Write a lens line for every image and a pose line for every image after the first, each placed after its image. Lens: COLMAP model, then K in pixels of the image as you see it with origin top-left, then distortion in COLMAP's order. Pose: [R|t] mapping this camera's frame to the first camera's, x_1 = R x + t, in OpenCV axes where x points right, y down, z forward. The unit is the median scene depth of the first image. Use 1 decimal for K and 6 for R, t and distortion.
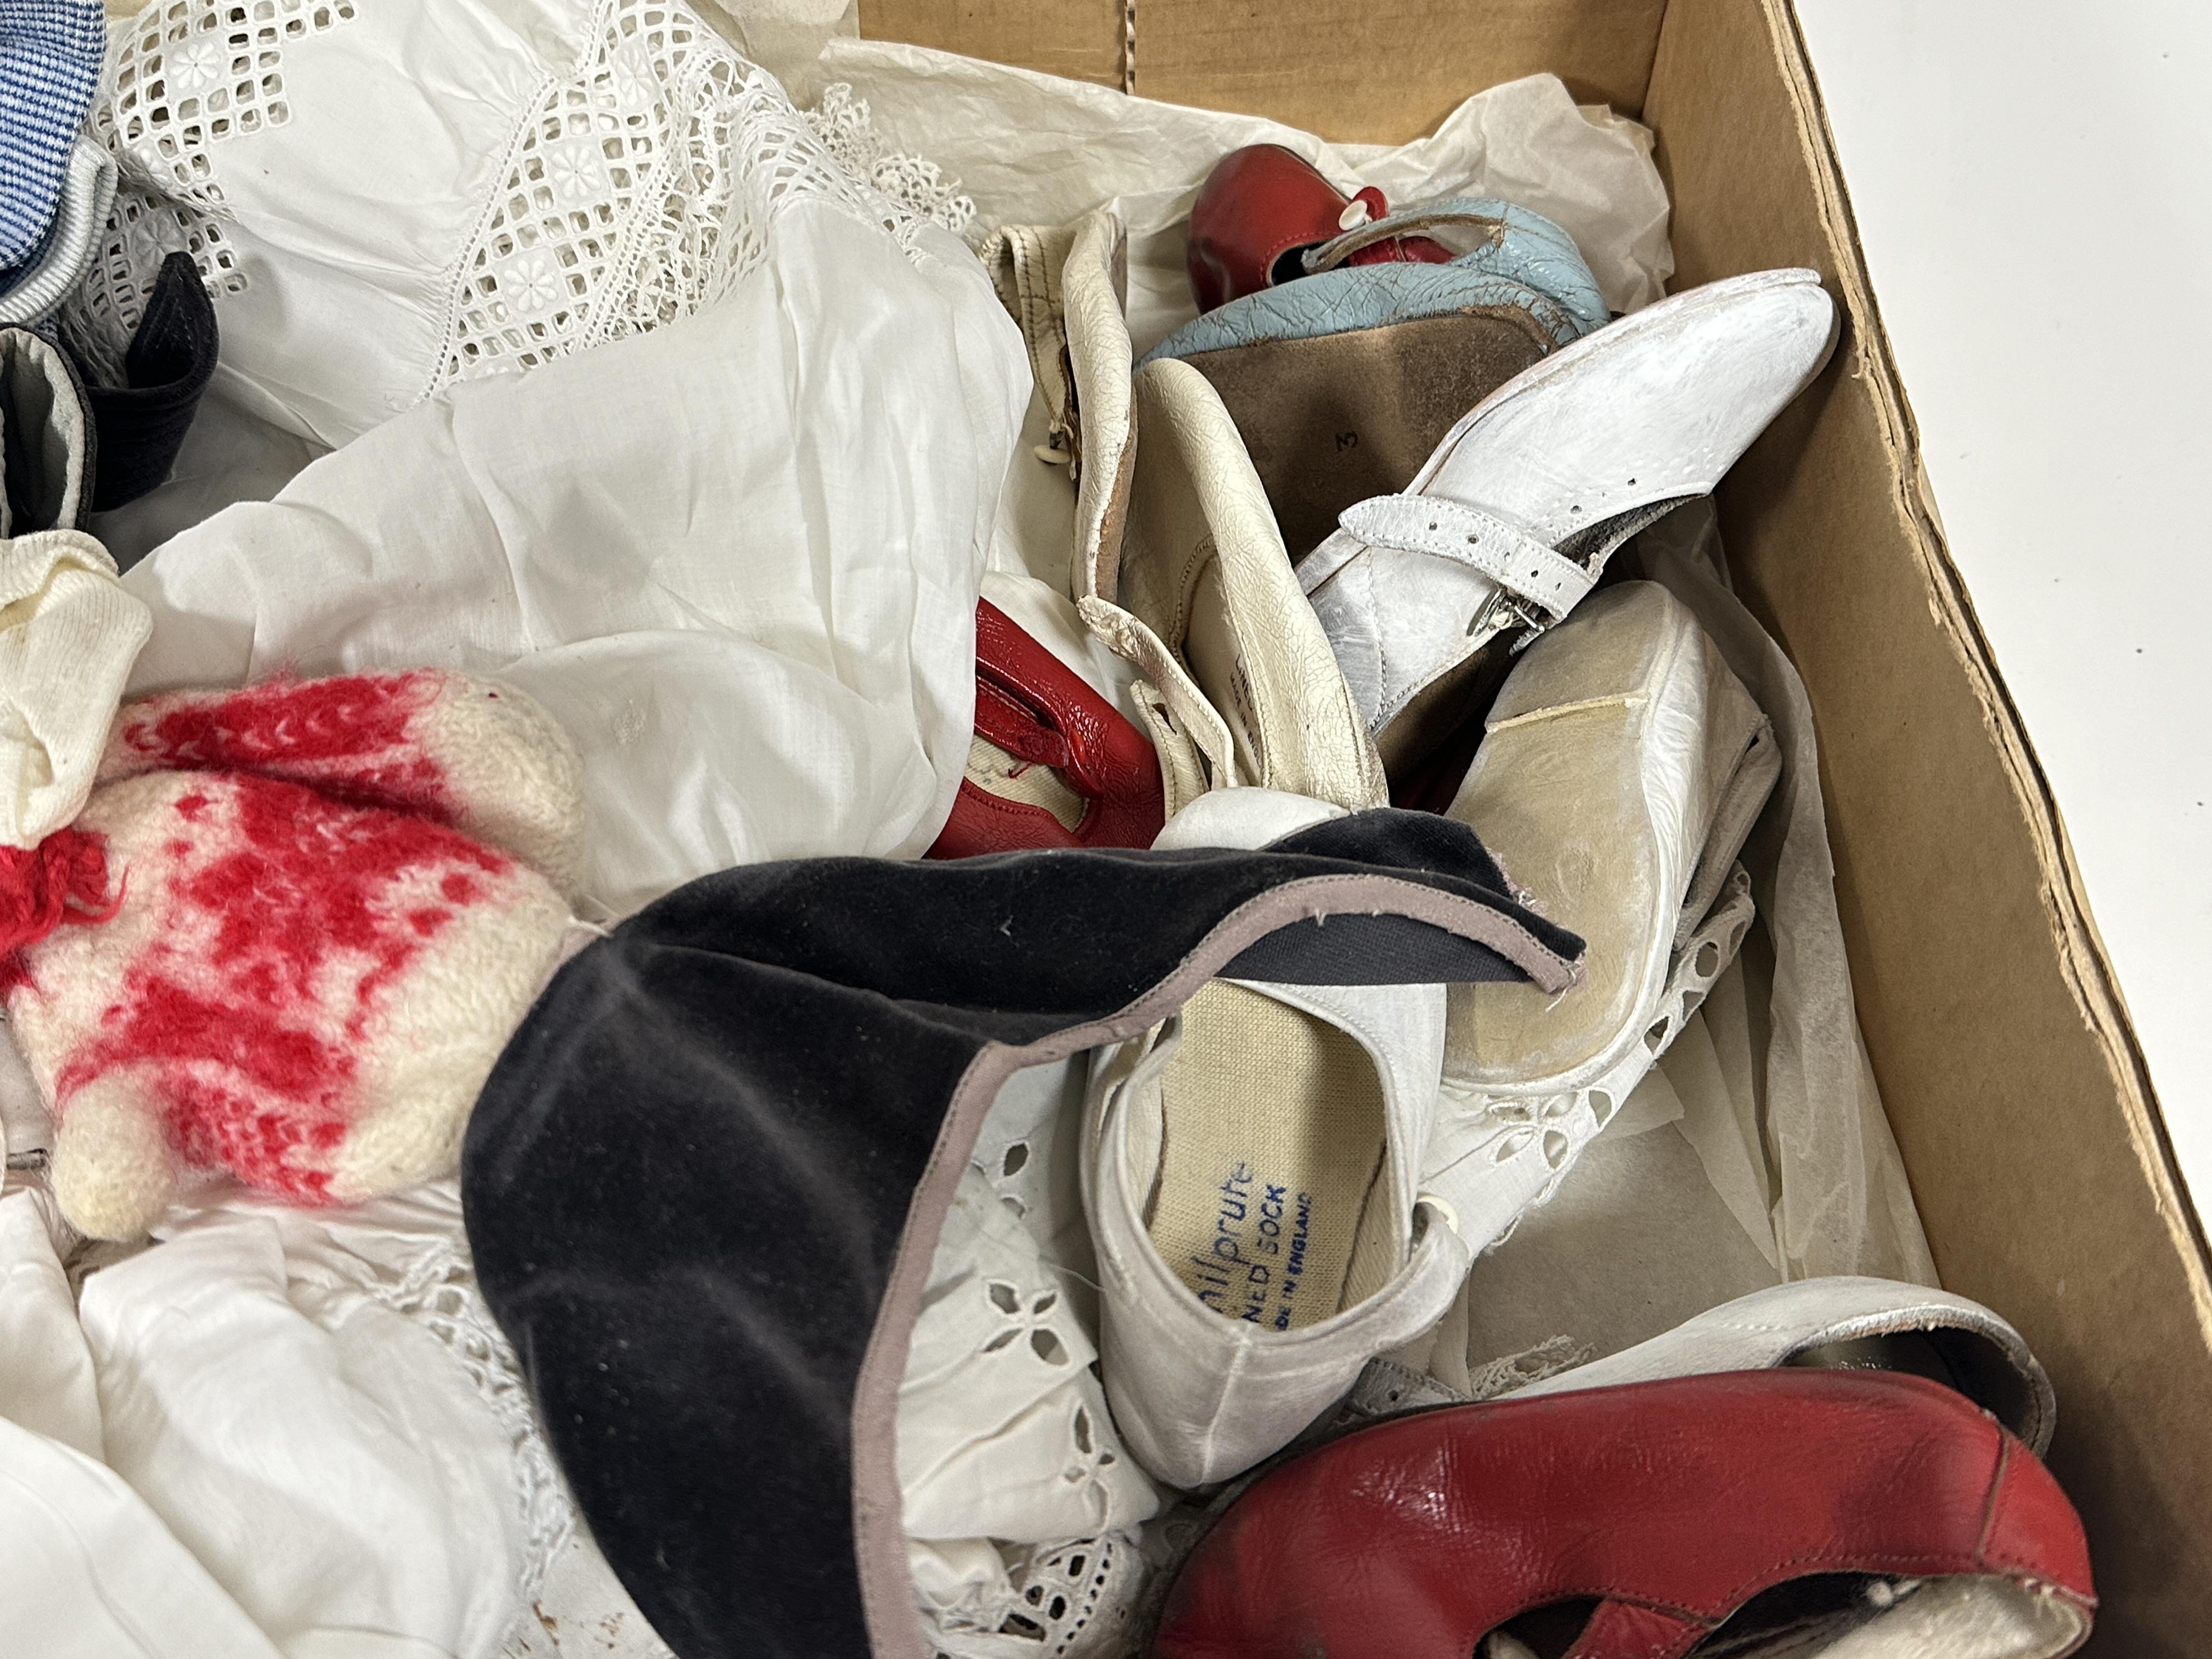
lens RADIAL K [[2204.5, 0, 1060.7], [0, 2204.5, 828.7], [0, 0, 1]] dist [0.198076, -0.449129]
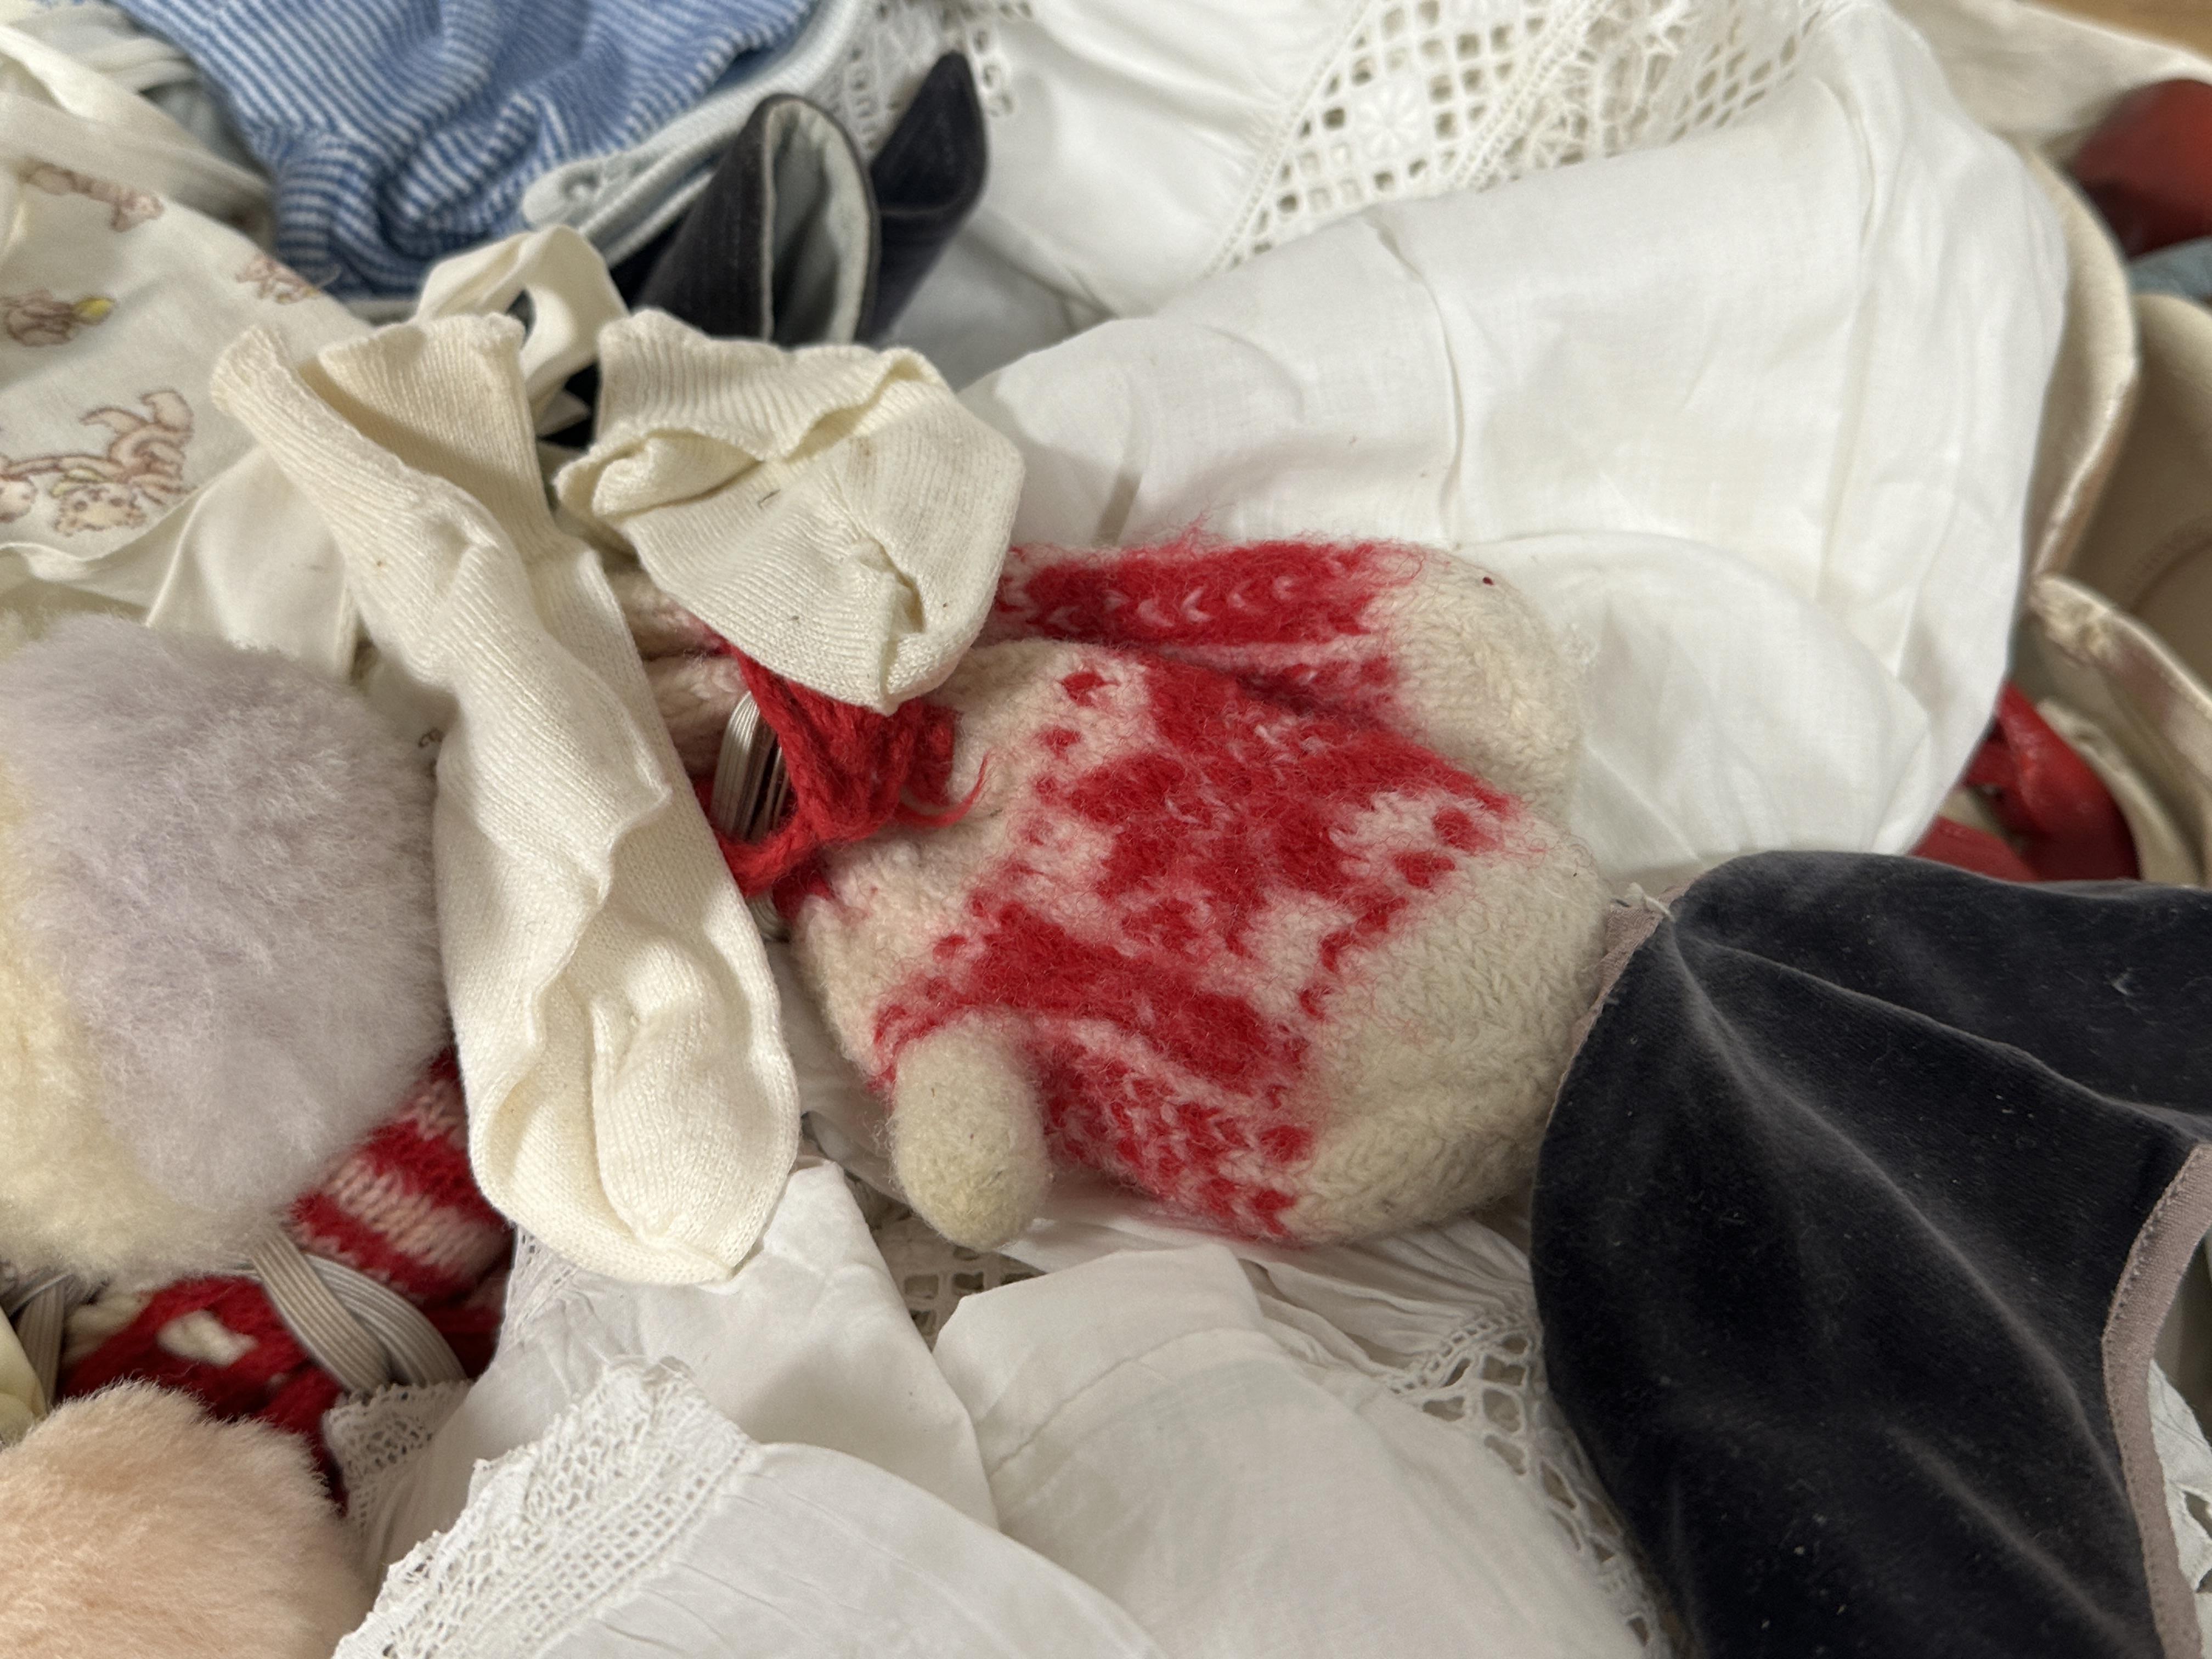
lens RADIAL K [[2204.5, 0, 1060.7], [0, 2204.5, 828.7], [0, 0, 1]] dist [0.198076, -0.449129]
pose [[0.989834, 0.115262, -0.083328, -0.328457], [-0.118866, 0.992118, -0.039661, 0.068567], [0.078100, 0.049163, 0.995733, 0.262682]]
